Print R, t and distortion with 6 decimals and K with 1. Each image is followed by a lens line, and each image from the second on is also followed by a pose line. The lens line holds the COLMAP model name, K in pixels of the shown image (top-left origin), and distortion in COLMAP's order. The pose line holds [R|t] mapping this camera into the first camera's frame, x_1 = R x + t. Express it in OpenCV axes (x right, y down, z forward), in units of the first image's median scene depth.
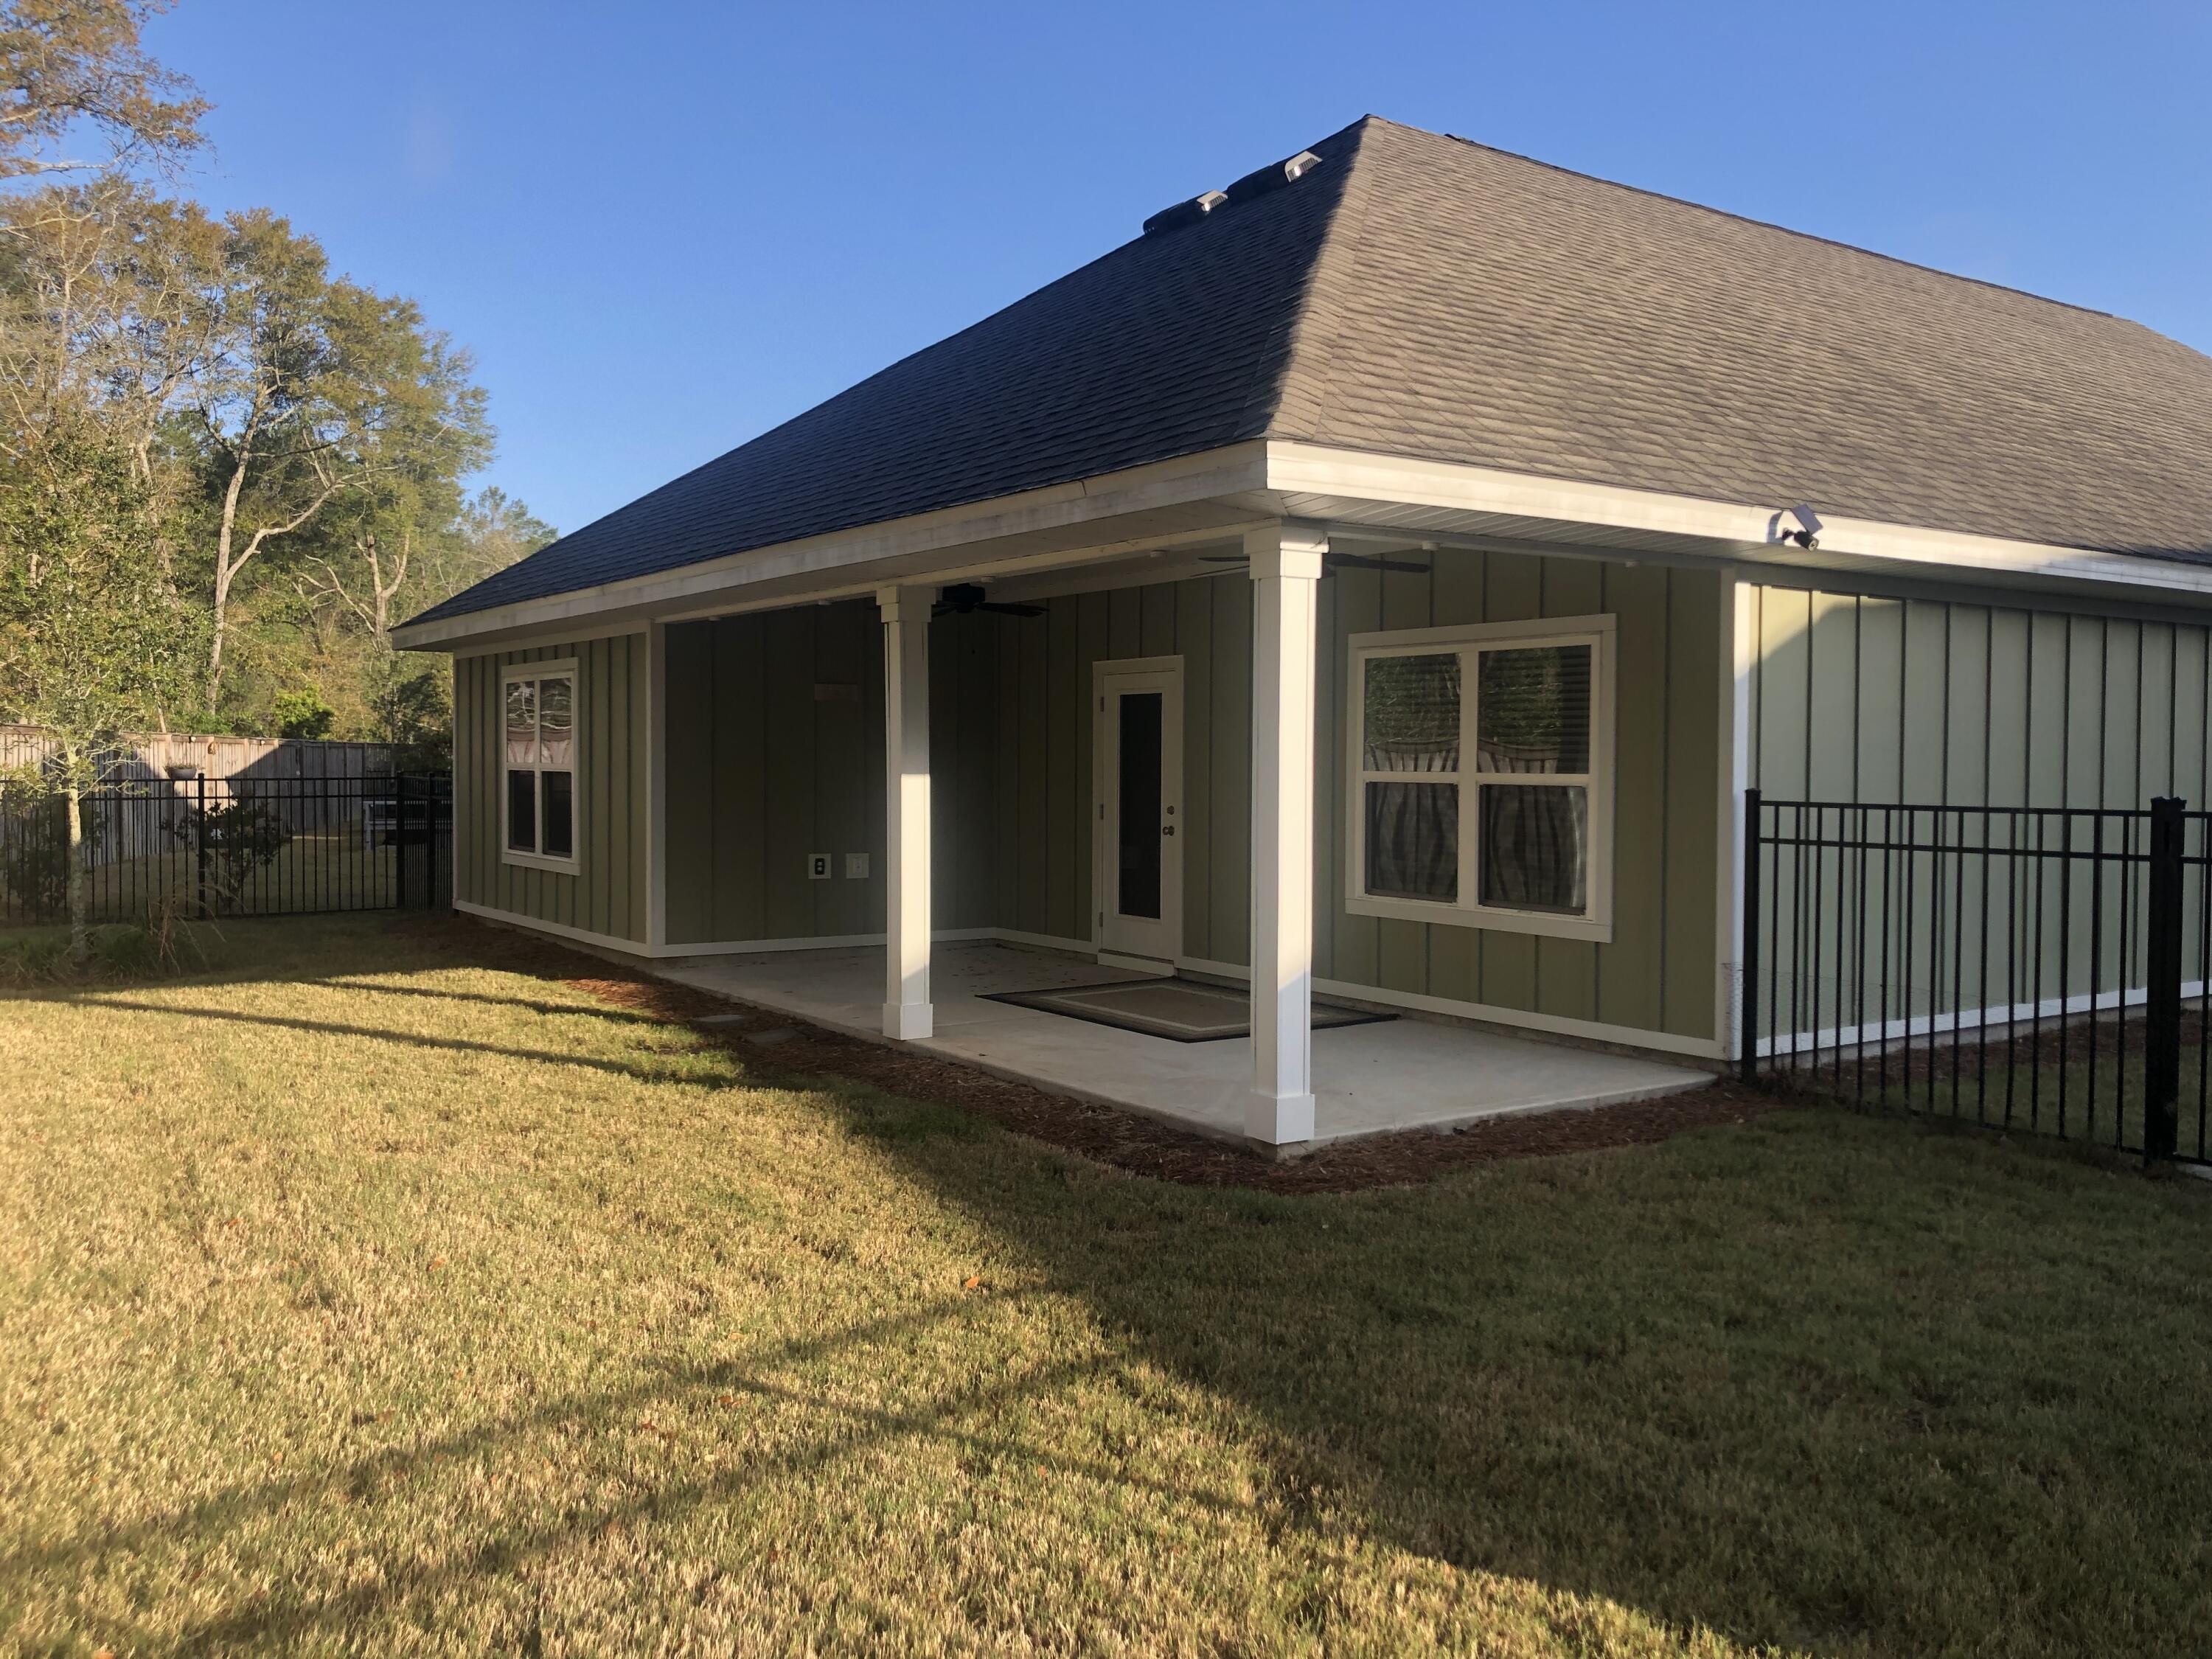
lens RADIAL K [[1840.5, 0, 1114.4], [0, 1840.5, 829.3], [0, 0, 1]] dist [0.024352, -0.038106]
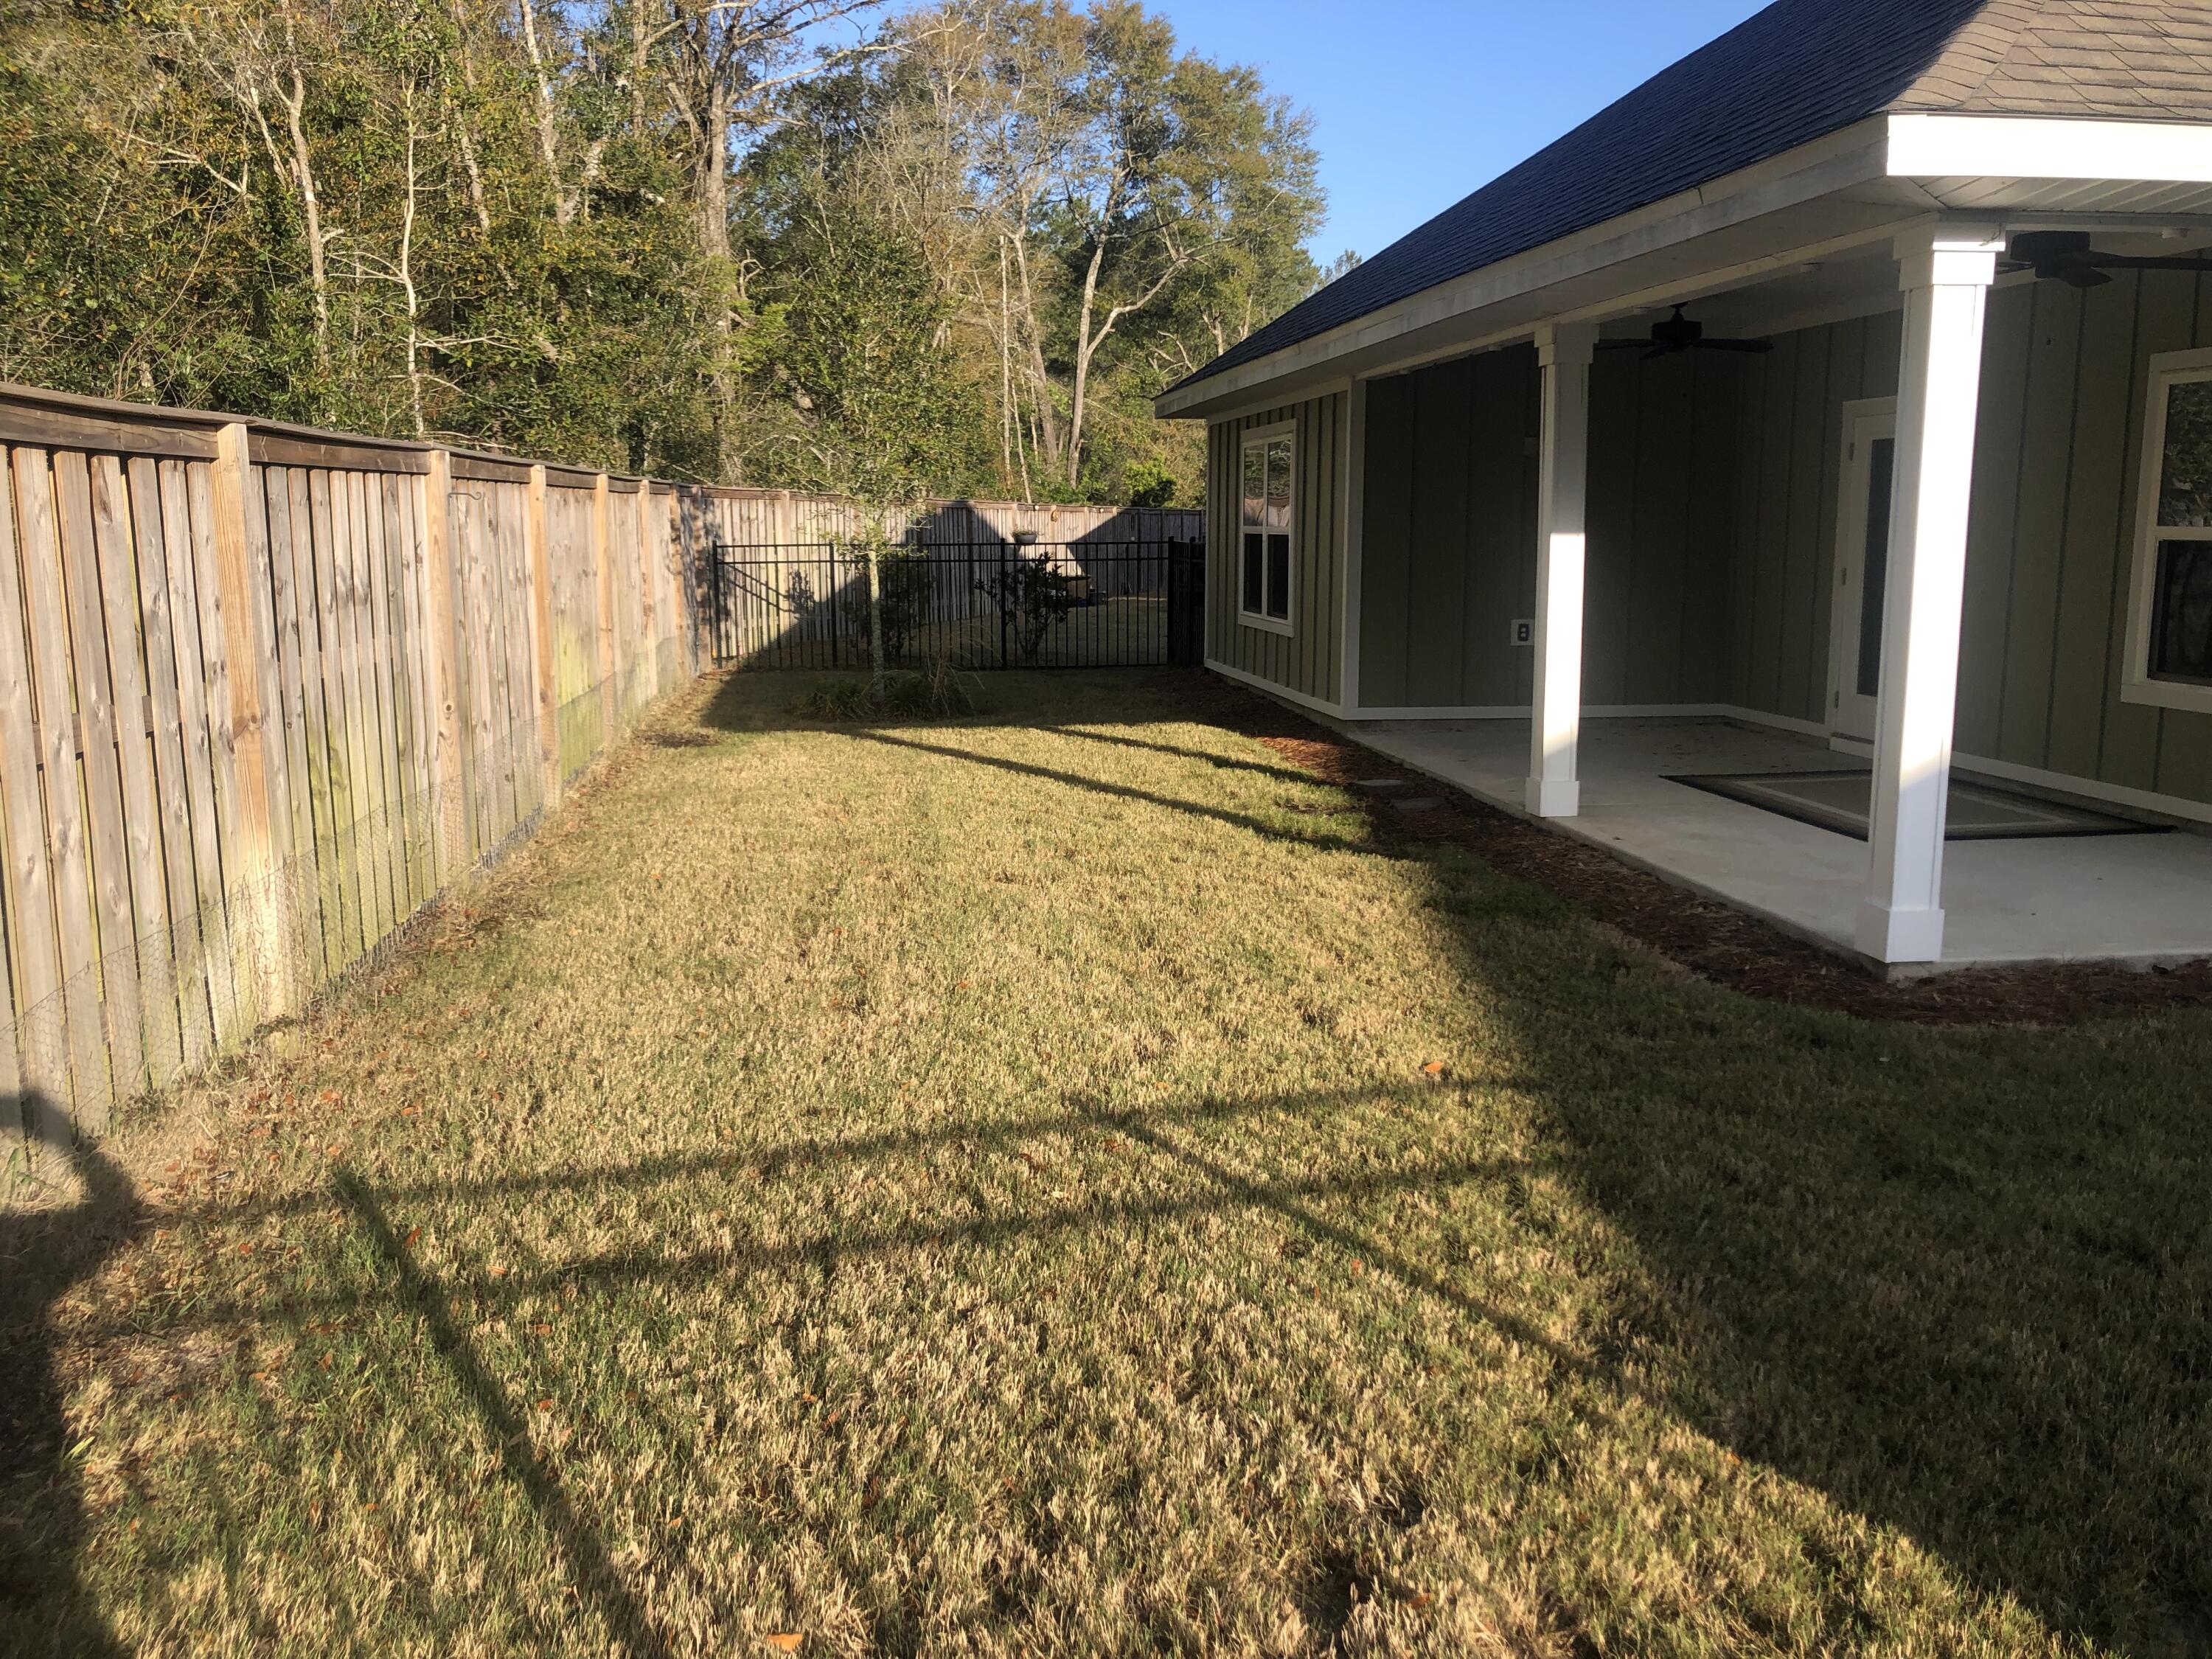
lens RADIAL K [[1840.5, 0, 1101.1], [0, 1840.5, 824.5], [0, 0, 1]] dist [0.024352, -0.038106]
pose [[0.886718, 0.069754, -0.457019, 0.155924], [-0.013319, 0.991996, 0.125565, 0.003250], [0.462120, -0.105254, 0.880549, 0.075622]]
